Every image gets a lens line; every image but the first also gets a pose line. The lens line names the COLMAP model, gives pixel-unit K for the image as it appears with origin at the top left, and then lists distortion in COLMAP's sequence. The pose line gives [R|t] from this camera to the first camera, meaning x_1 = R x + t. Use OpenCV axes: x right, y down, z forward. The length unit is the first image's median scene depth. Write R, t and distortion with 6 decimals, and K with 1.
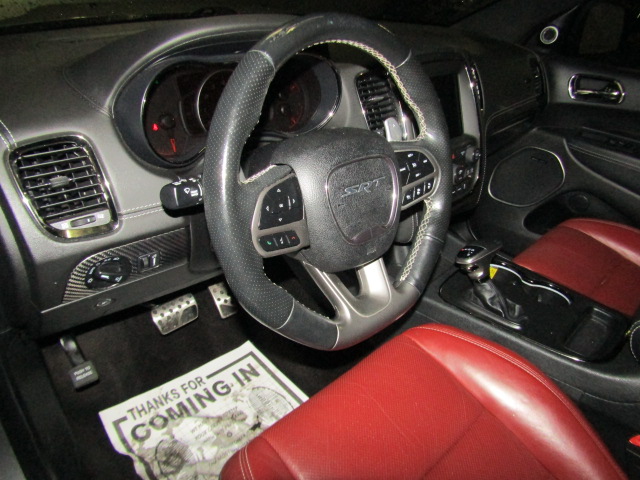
lens RADIAL K [[445.5, 0, 320.0], [0, 445.5, 240.0], [0, 0, 1]] dist [-0.003509, -0.004281]
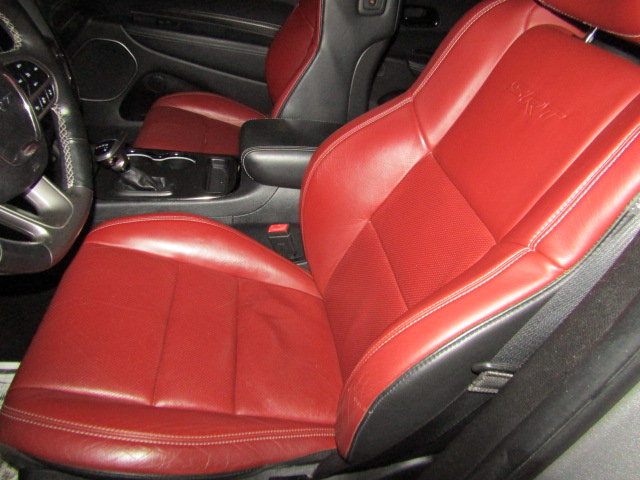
lens RADIAL K [[491.6, 0, 320.0], [0, 491.6, 240.0], [0, 0, 1]] dist [-0.008762, -0.001744]
pose [[0.604391, -0.437545, 0.665782, -0.234505], [0.310166, 0.898983, 0.309237, 0.023055], [-0.733831, 0.019603, 0.679049, -0.178994]]
